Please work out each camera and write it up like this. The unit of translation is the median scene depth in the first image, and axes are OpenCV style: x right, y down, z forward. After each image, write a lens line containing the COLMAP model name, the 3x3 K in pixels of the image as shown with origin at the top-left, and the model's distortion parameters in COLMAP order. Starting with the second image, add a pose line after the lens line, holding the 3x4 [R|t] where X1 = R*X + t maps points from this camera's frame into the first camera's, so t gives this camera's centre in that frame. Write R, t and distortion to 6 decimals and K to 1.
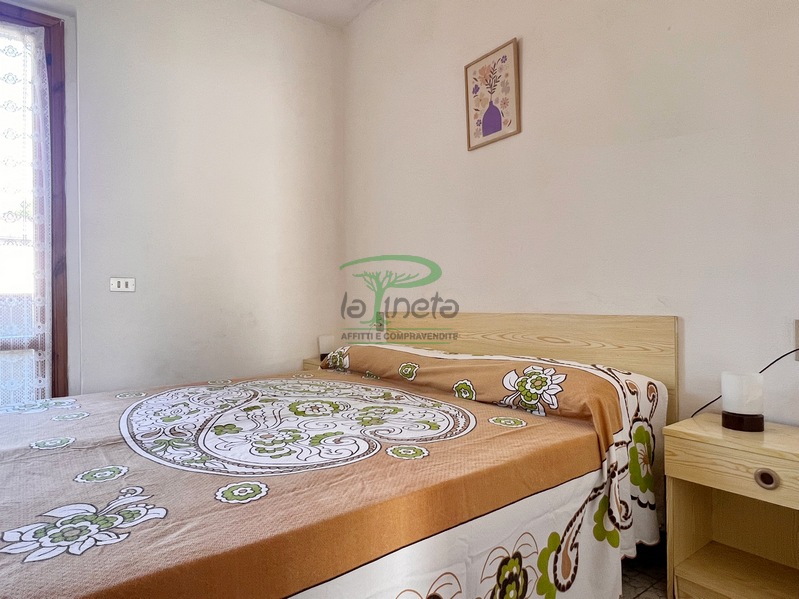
lens RADIAL K [[498.9, 0, 395.1], [0, 498.9, 299.5], [0, 0, 1]] dist [0.001115, -0.003887]
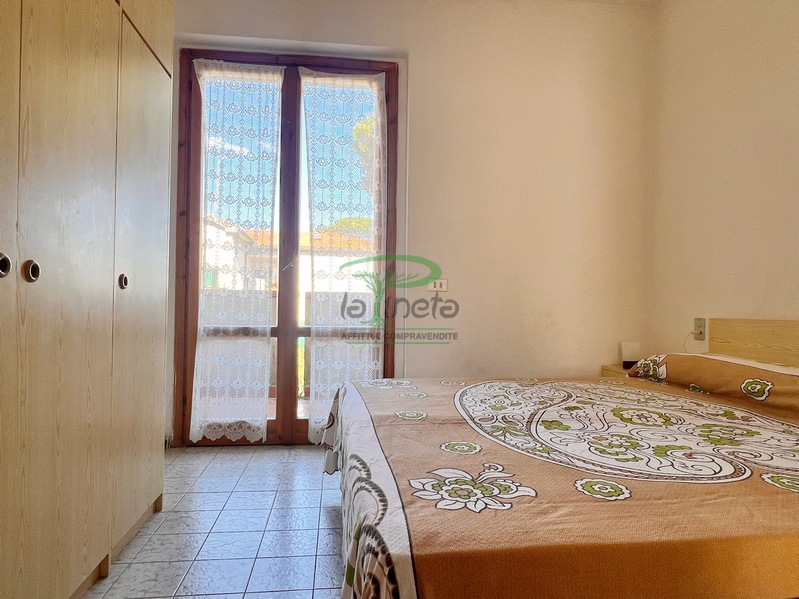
lens RADIAL K [[498.9, 0, 397.1], [0, 498.9, 299.5], [0, 0, 1]] dist [0.001115, -0.003887]
pose [[0.858831, 0.018811, -0.511913, -0.103661], [-0.022158, 0.999754, -0.000438, 0.012086], [0.511779, 0.011719, 0.859037, -0.044581]]
